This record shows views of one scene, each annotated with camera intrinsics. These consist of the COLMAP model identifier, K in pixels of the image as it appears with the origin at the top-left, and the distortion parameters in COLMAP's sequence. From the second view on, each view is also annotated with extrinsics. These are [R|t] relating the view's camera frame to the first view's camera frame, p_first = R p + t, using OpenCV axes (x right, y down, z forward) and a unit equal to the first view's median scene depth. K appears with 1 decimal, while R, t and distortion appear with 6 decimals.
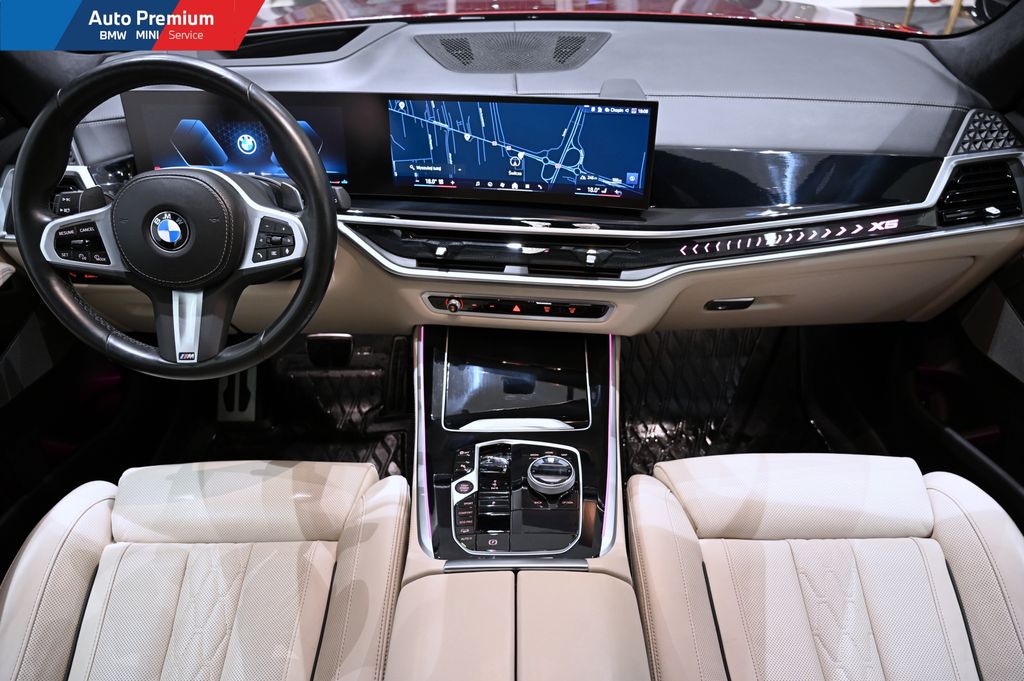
lens RADIAL K [[688.9, 0, 512.0], [0, 688.9, 340.5], [0, 0, 1]] dist [-0.008398, 0.001266]
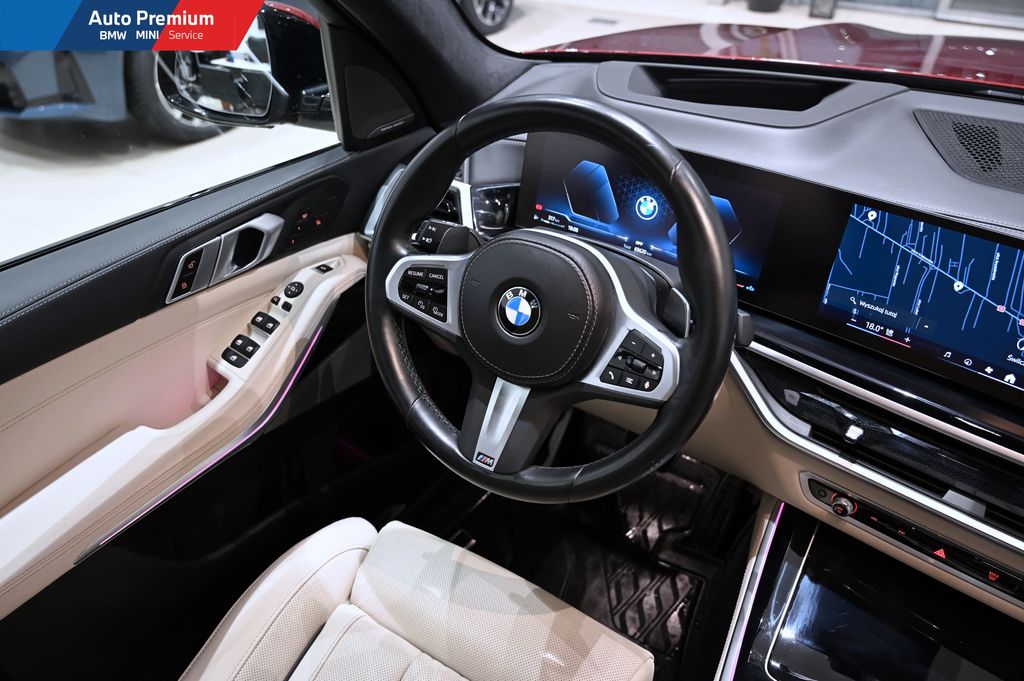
lens RADIAL K [[752.1, 0, 512.0], [0, 752.1, 340.5], [0, 0, 1]] dist [-0.001393, -0.000865]
pose [[0.843363, 0.326672, -0.426643, -0.102063], [-0.341230, 0.938931, 0.044397, -0.134001], [0.415091, 0.108141, 0.903330, 0.179333]]
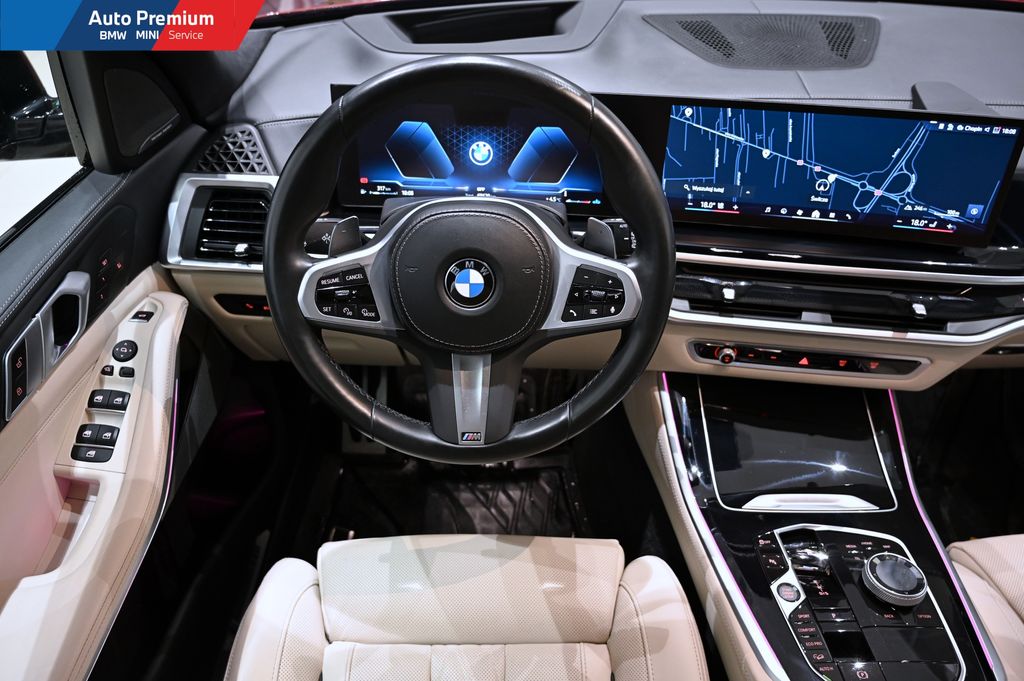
lens RADIAL K [[721.8, 0, 512.0], [0, 721.8, 340.5], [0, 0, 1]] dist [-0.006033, 0.004092]
pose [[0.999638, 0.016140, 0.021504, -0.382293], [-0.017020, 0.998998, 0.041396, -0.105838], [-0.020815, -0.041747, 0.998911, 0.146911]]
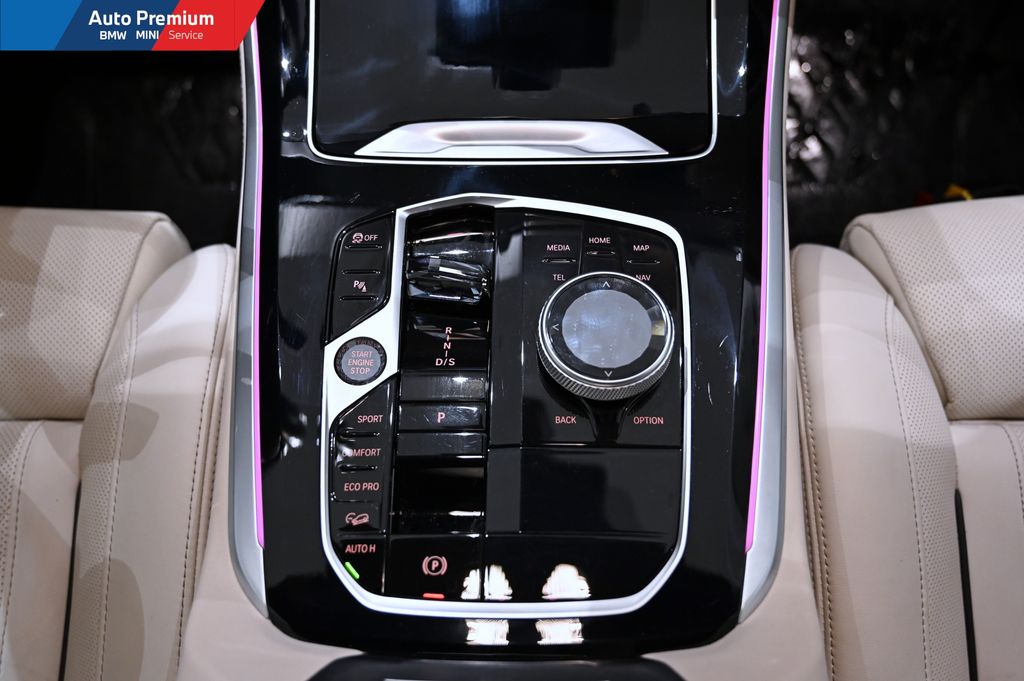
lens RADIAL K [[891.8, 0, 512.0], [0, 891.8, 340.5], [0, 0, 1]] dist [-0.001422, 0.001779]
pose [[0.999941, 0.004658, -0.009806, 0.012717], [0.001129, 0.853739, 0.520700, -0.033791], [0.010797, -0.520681, 0.853683, 0.554052]]
